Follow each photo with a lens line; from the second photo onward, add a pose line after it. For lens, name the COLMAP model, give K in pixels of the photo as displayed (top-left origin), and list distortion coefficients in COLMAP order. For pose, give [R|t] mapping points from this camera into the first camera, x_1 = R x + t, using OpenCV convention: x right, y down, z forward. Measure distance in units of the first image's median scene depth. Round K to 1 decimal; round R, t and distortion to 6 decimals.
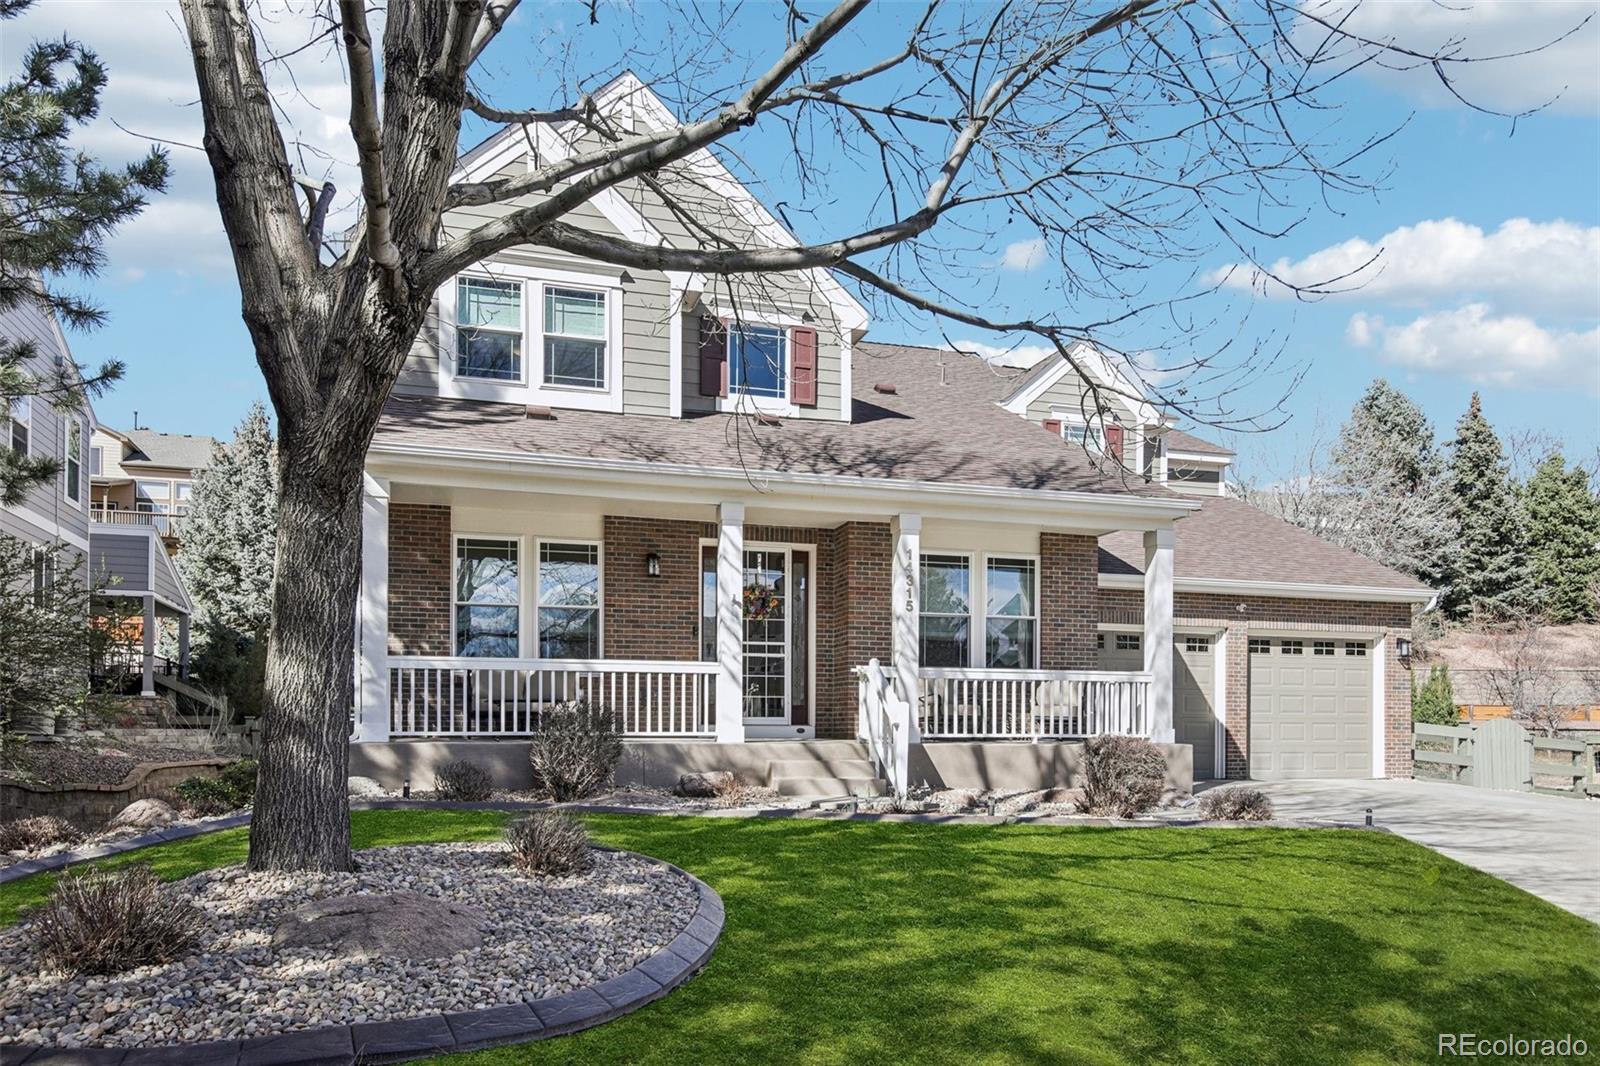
lens RADIAL K [[1070.0, 0, 799.5], [0, 1070.0, 615.4], [0, 0, 1]] dist [0.009604, 0.003119]
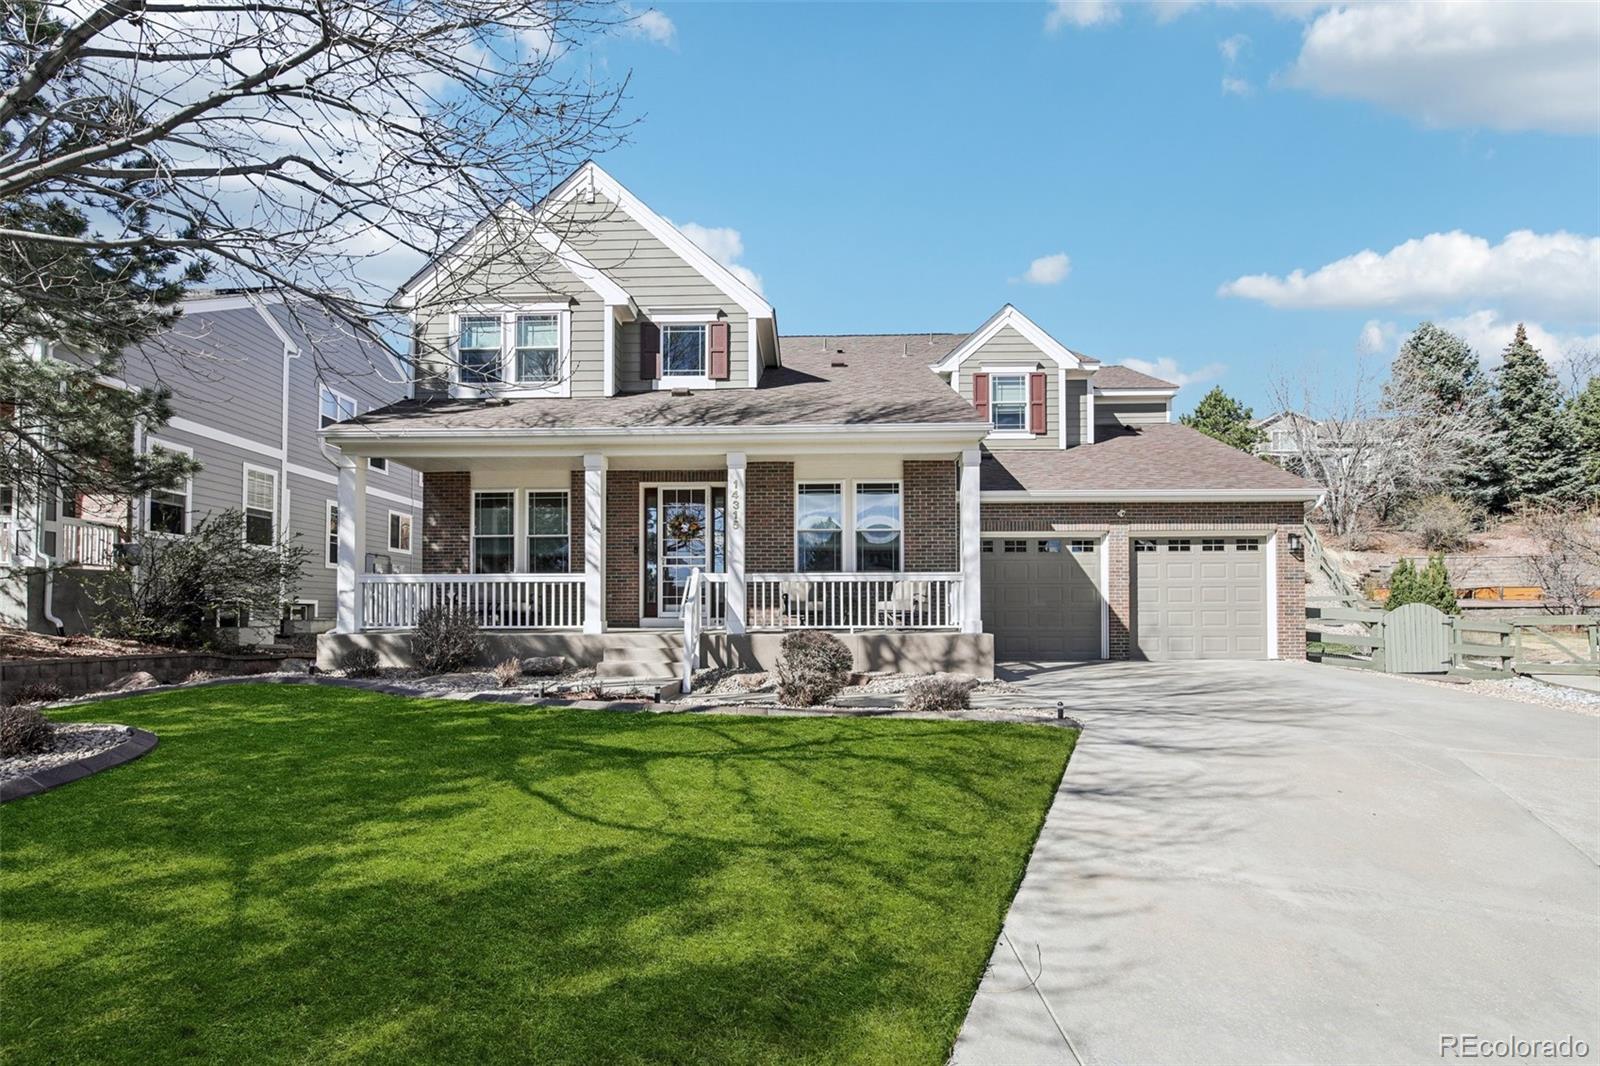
lens RADIAL K [[691.9, 0, 792.6], [0, 691.9, 526.6], [0, 0, 1]] dist [-0.002072, -0.010153]
pose [[0.954210, -0.044382, -0.295827, 0.283165], [0.039528, 0.998968, -0.022370, 0.009844], [0.296514, 0.009652, 0.954980, 0.165052]]
